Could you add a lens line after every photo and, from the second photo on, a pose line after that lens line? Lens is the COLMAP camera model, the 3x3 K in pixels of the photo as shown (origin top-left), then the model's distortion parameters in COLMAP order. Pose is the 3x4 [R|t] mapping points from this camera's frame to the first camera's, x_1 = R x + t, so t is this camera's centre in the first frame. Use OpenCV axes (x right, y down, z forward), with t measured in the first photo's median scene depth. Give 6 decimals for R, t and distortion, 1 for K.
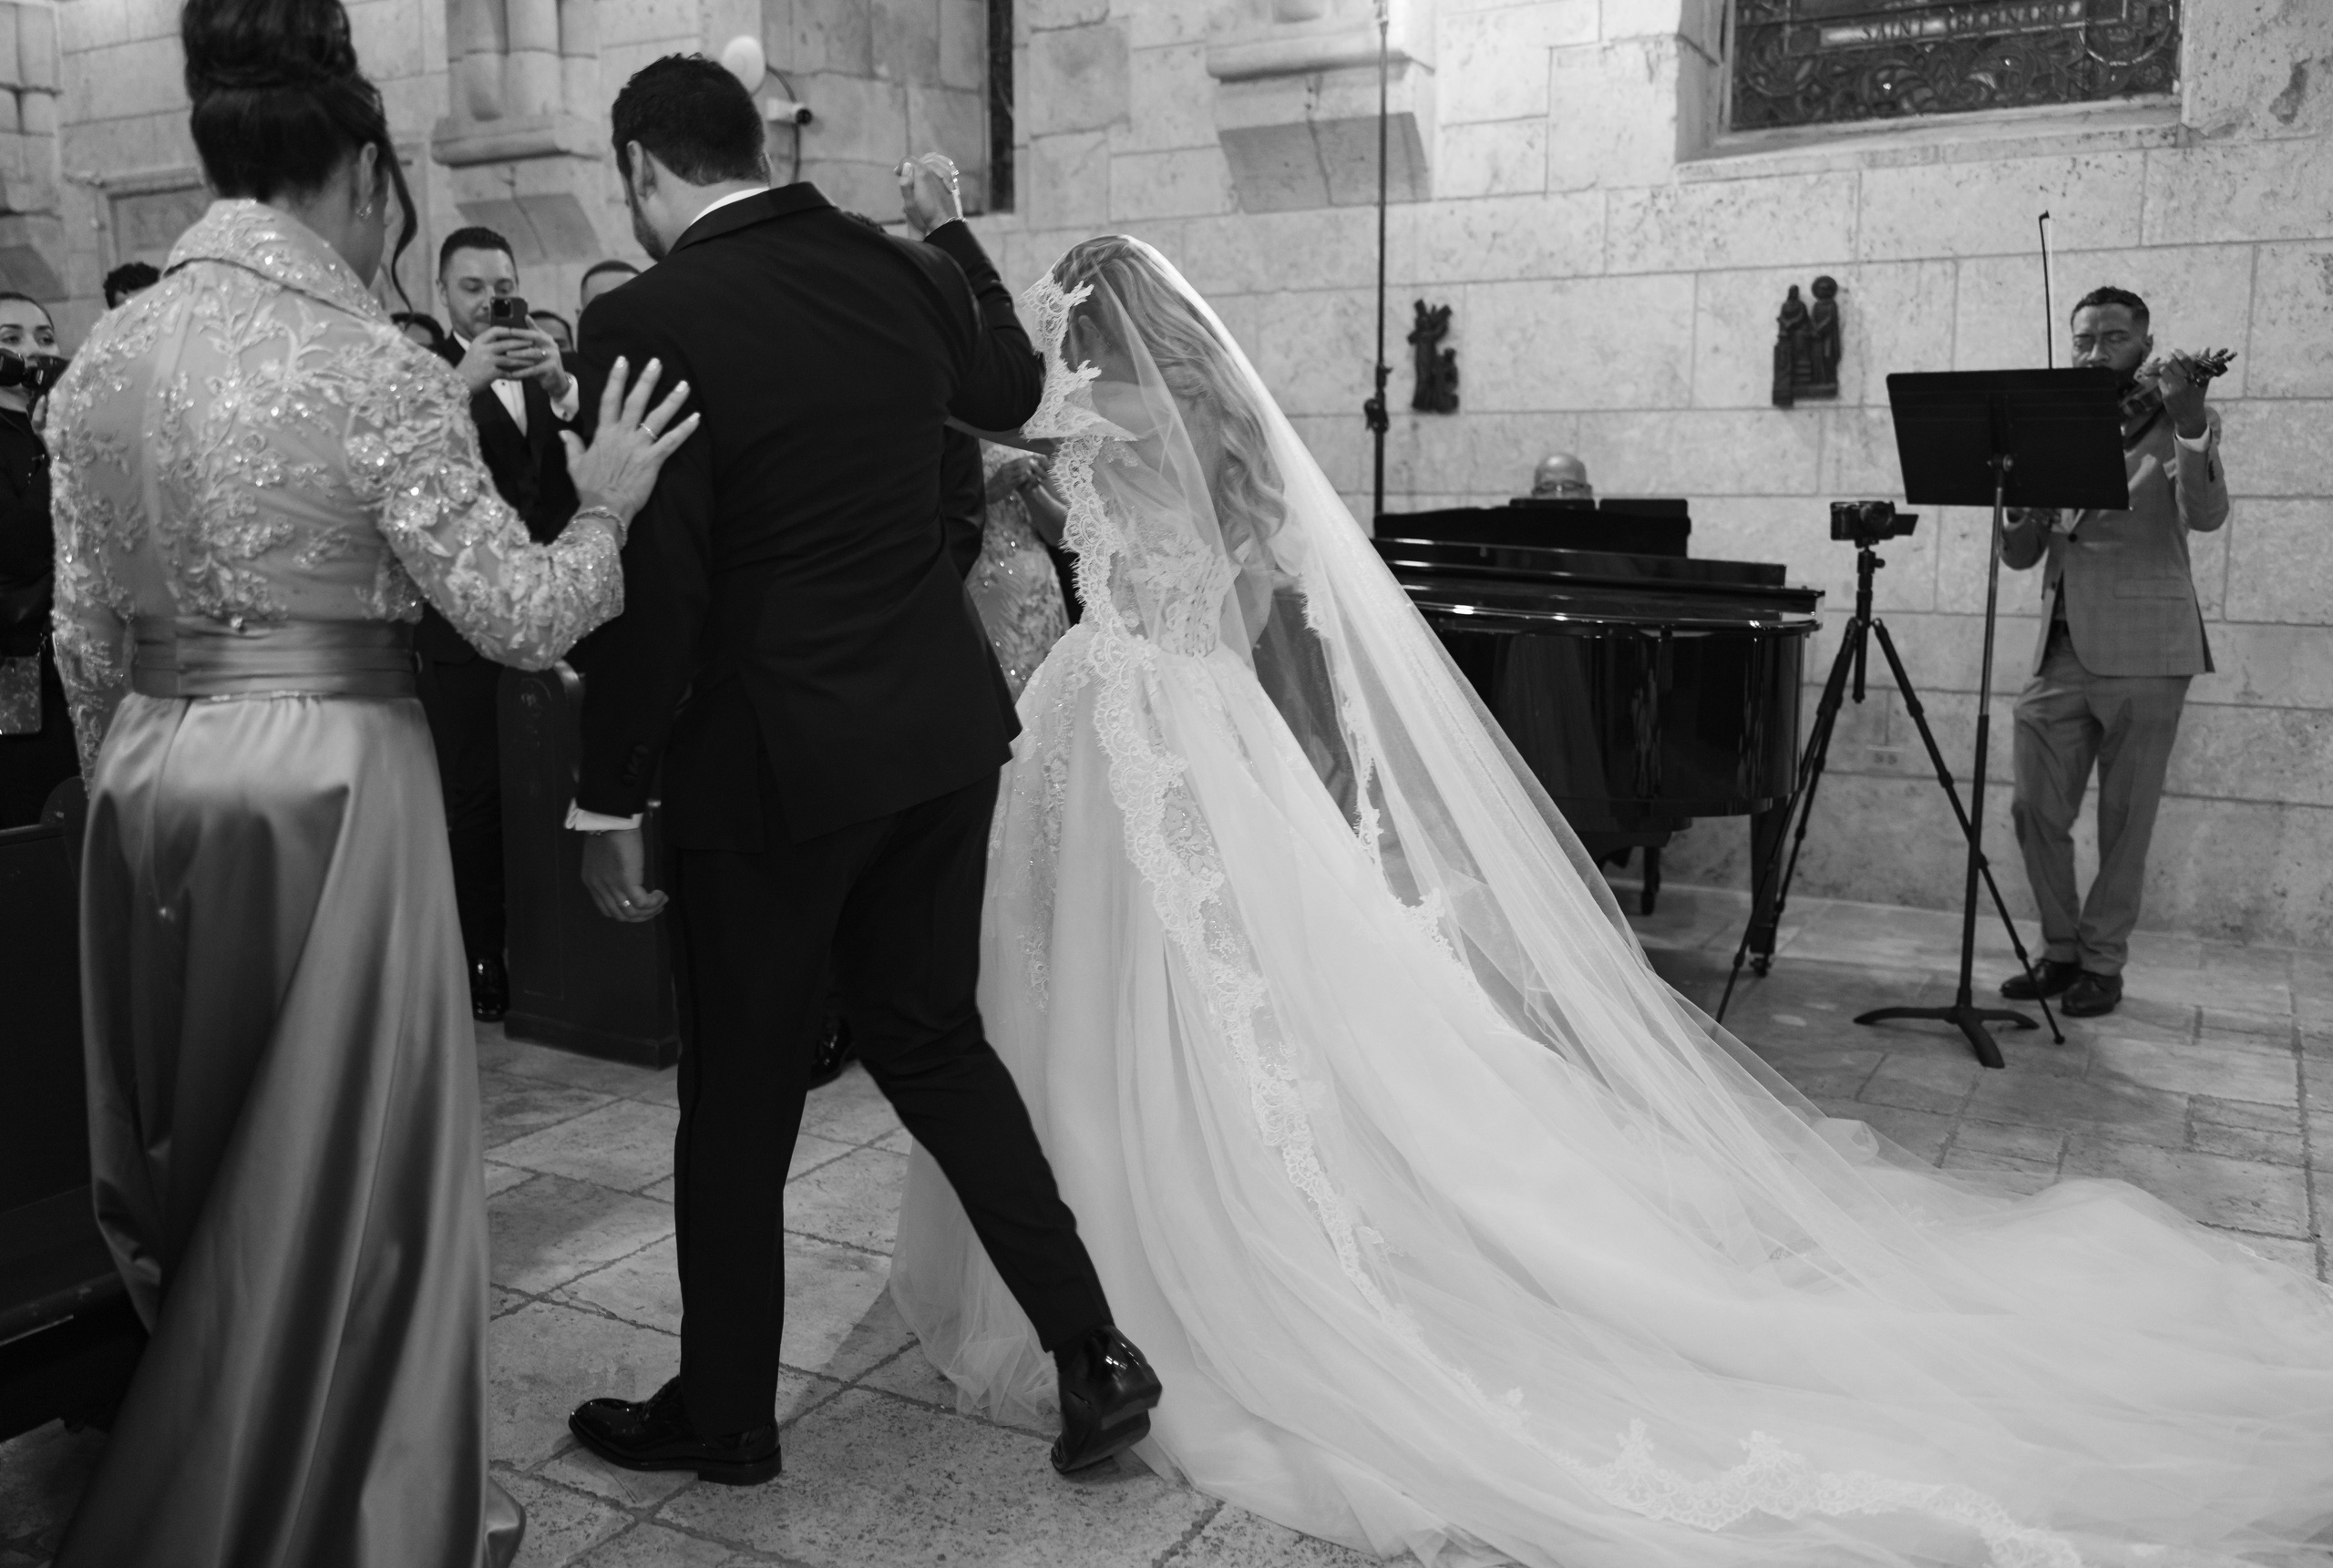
lens RADIAL K [[1946.5, 0, 1174.3], [0, 1946.5, 756.1], [0, 0, 1]] dist [0.006241, 0.003593]
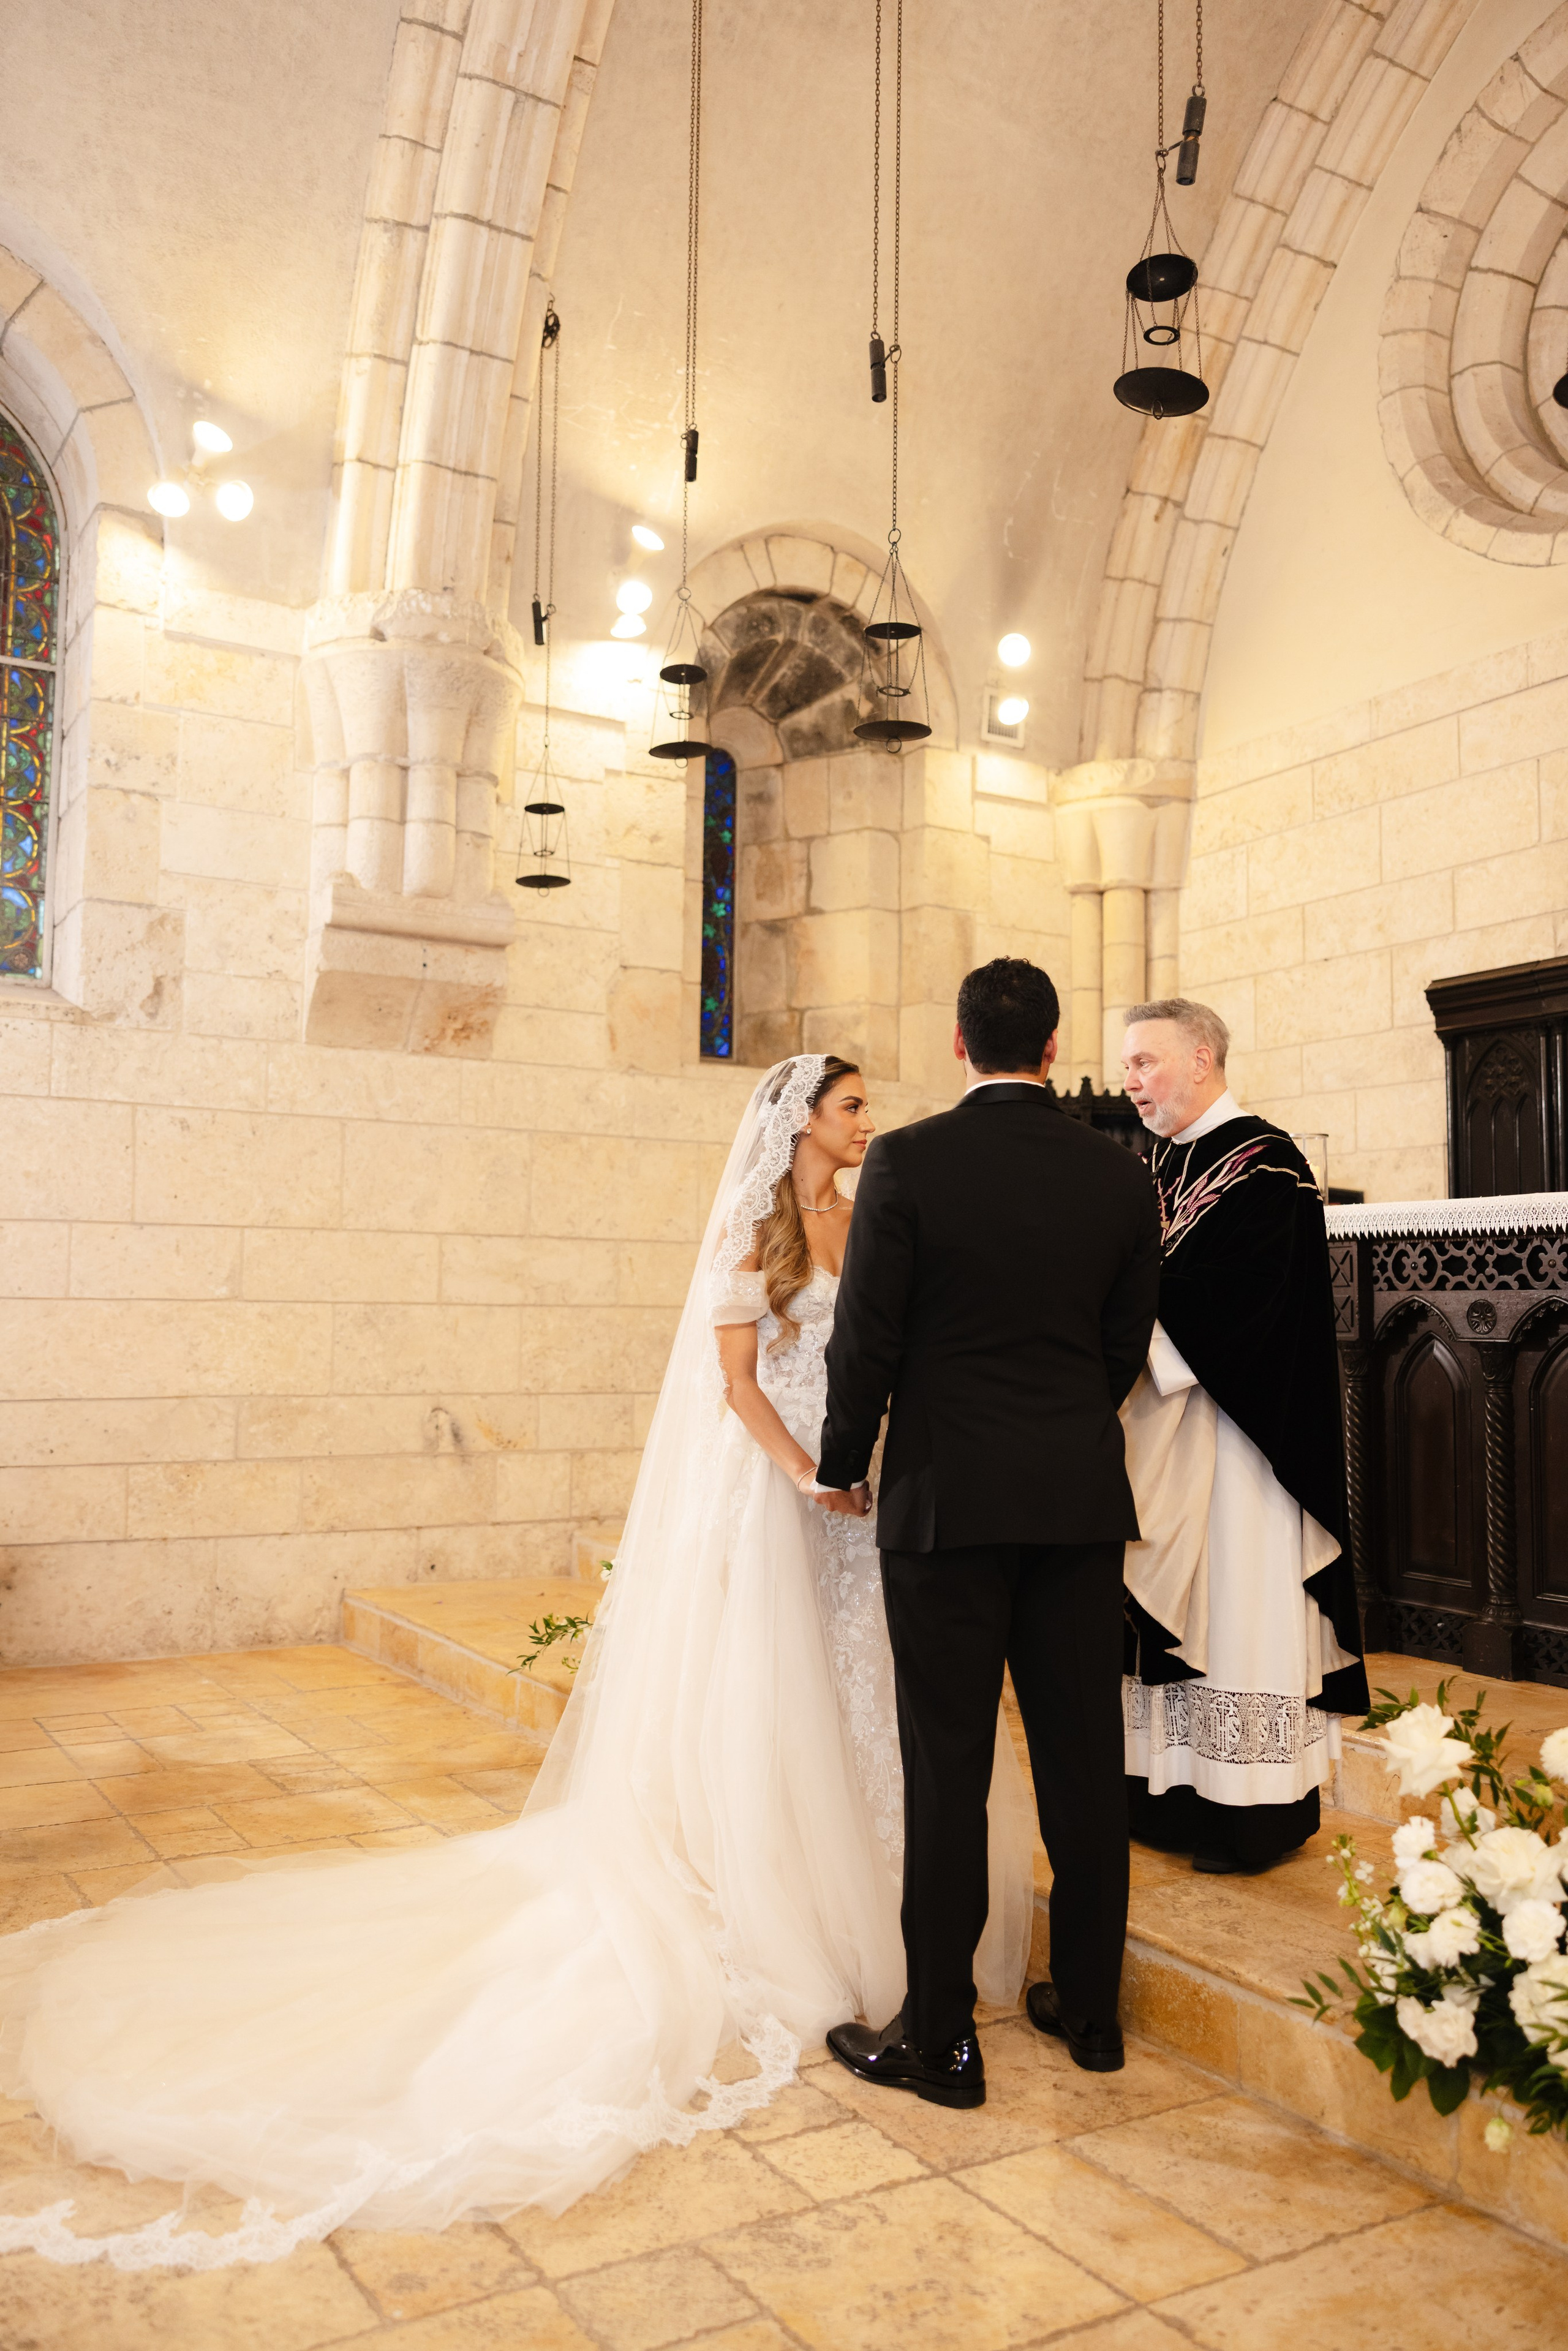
lens RADIAL K [[1833.2, 0, 779.0], [0, 1833.2, 1167.7], [0, 0, 1]] dist [0.011409, -0.002597]
pose [[0.499862, 0.072270, 0.863085, -0.251707], [0.108452, 0.983447, -0.145159, 0.003078], [-0.859288, 0.166162, 0.483750, 0.038810]]
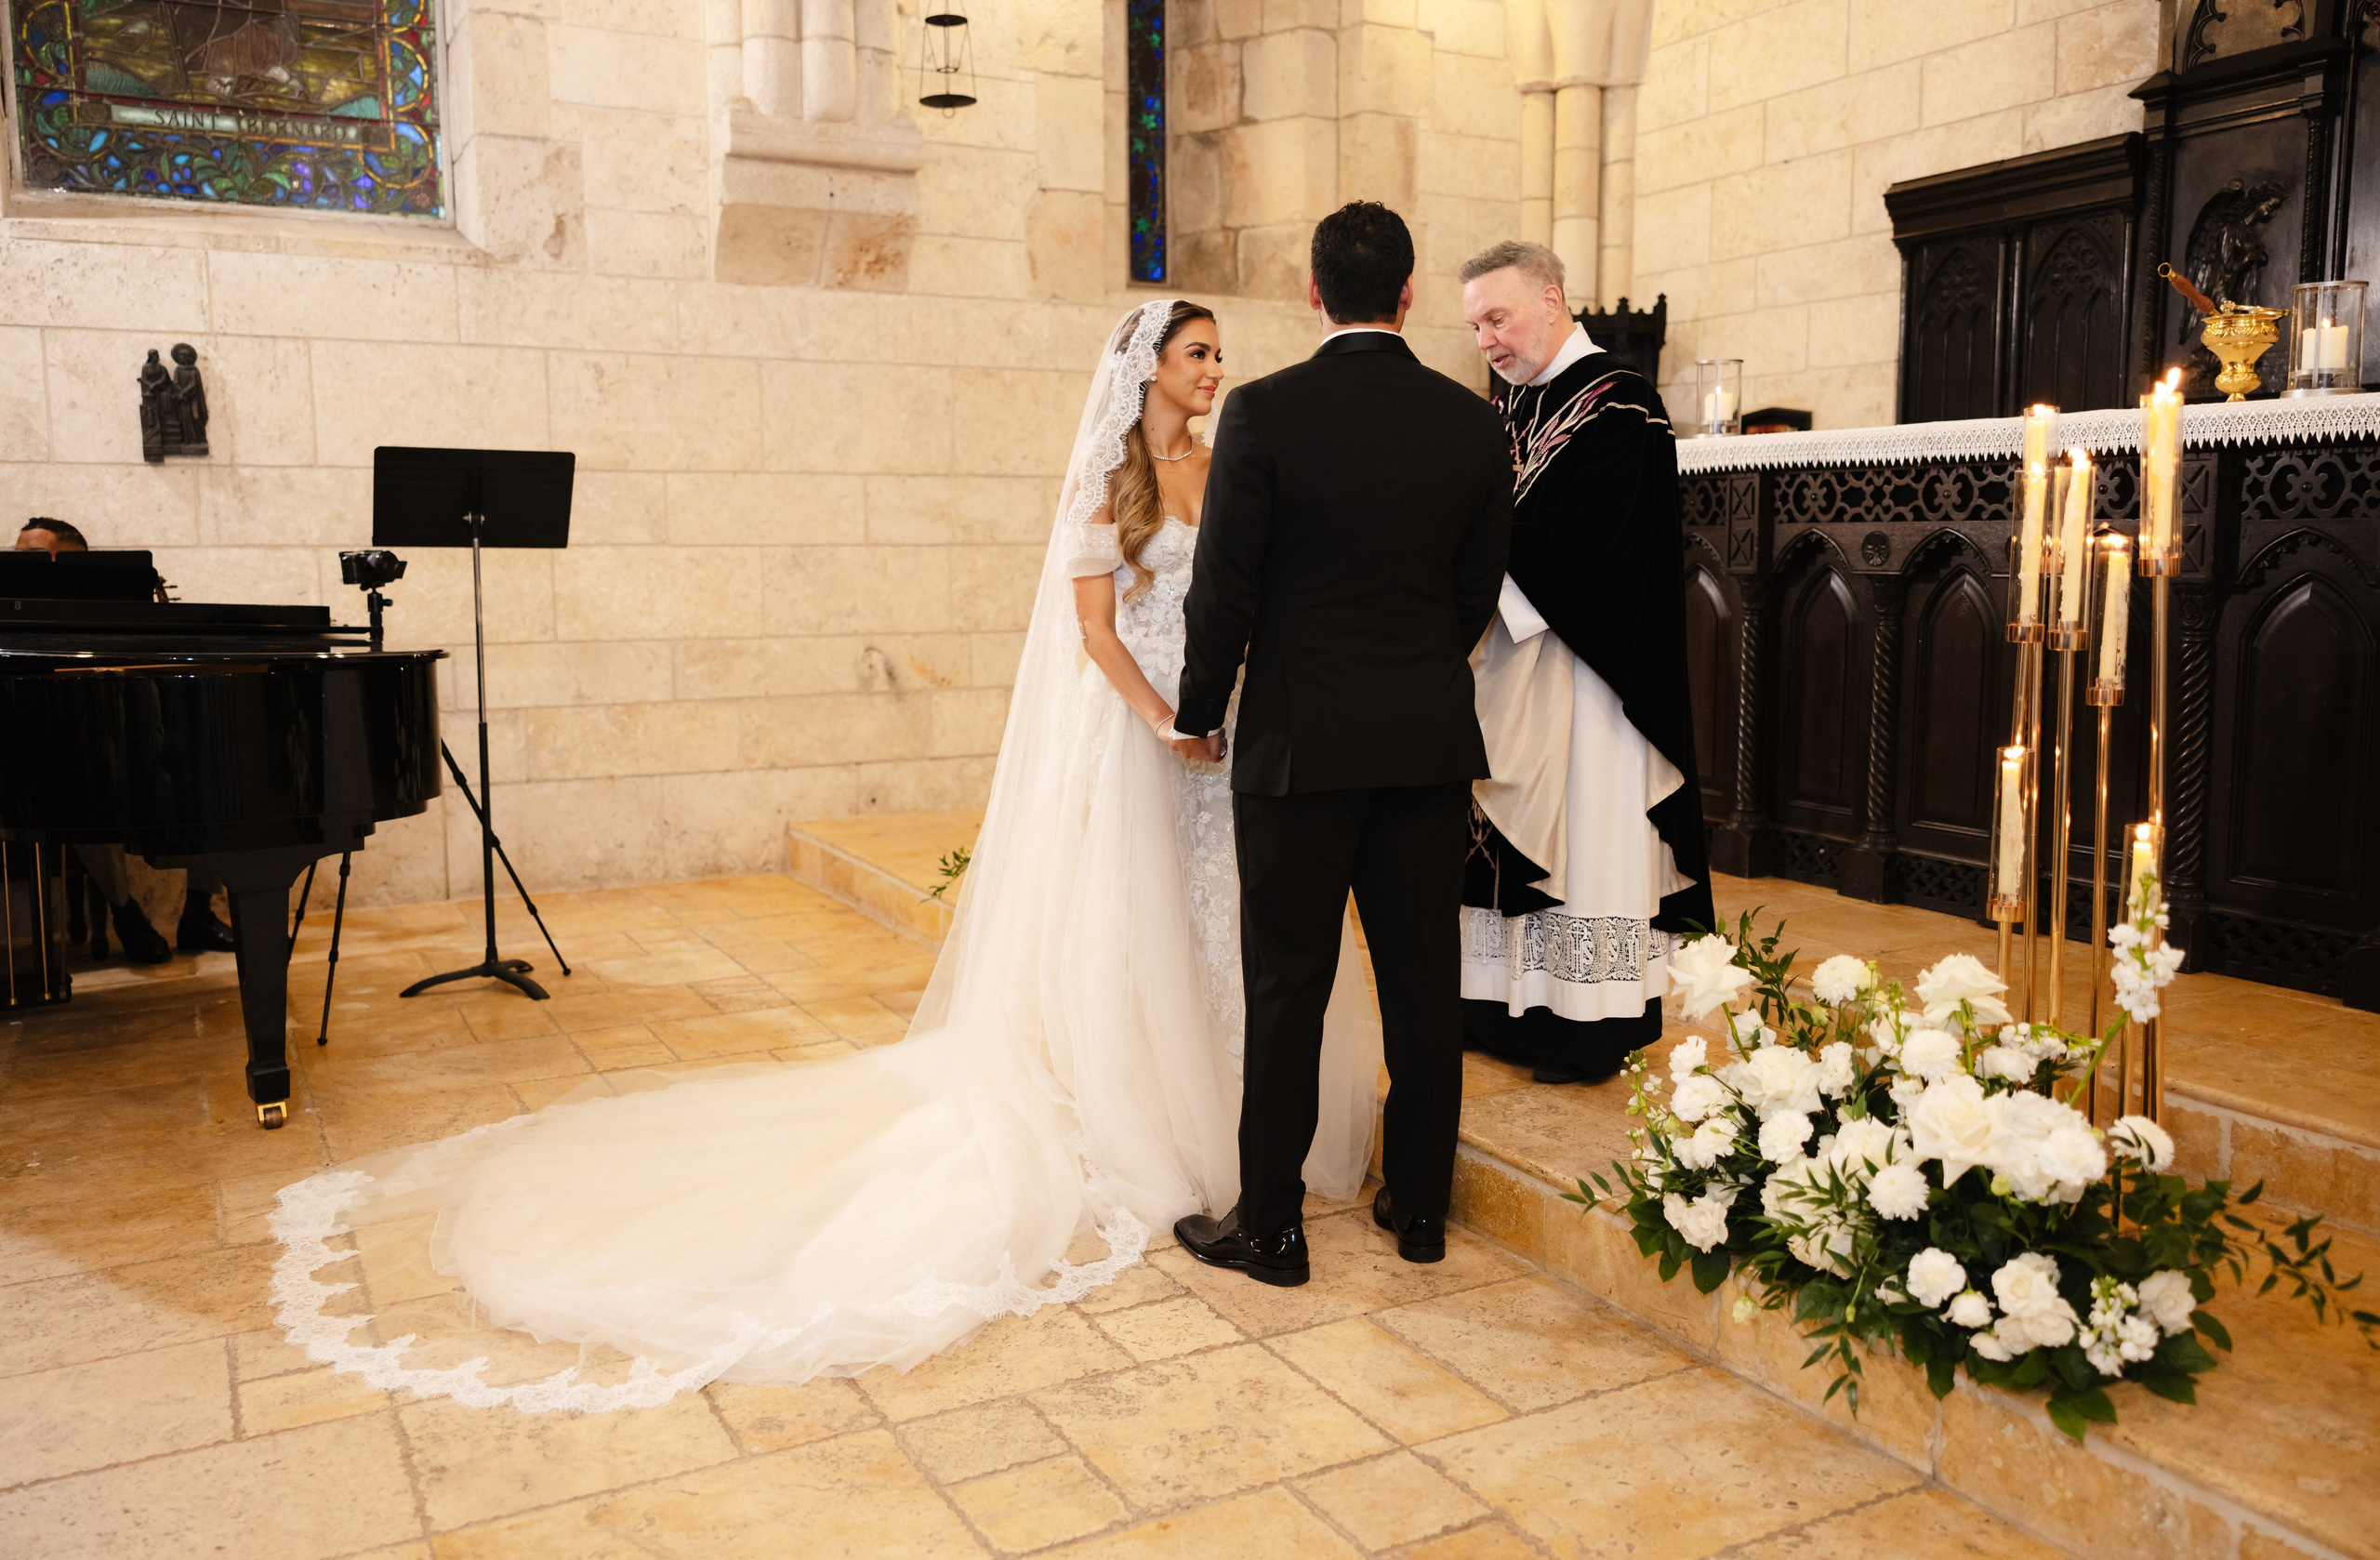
lens RADIAL K [[1864.0, 0, 1189.5], [0, 1864.0, 758.6], [0, 0, 1]] dist [0.012186, -0.011201]
pose [[0.539797, -0.104915, 0.835232, -0.245197], [0.121055, 0.991565, 0.046316, 0.000687], [-0.833045, 0.076108, 0.547944, -0.011667]]
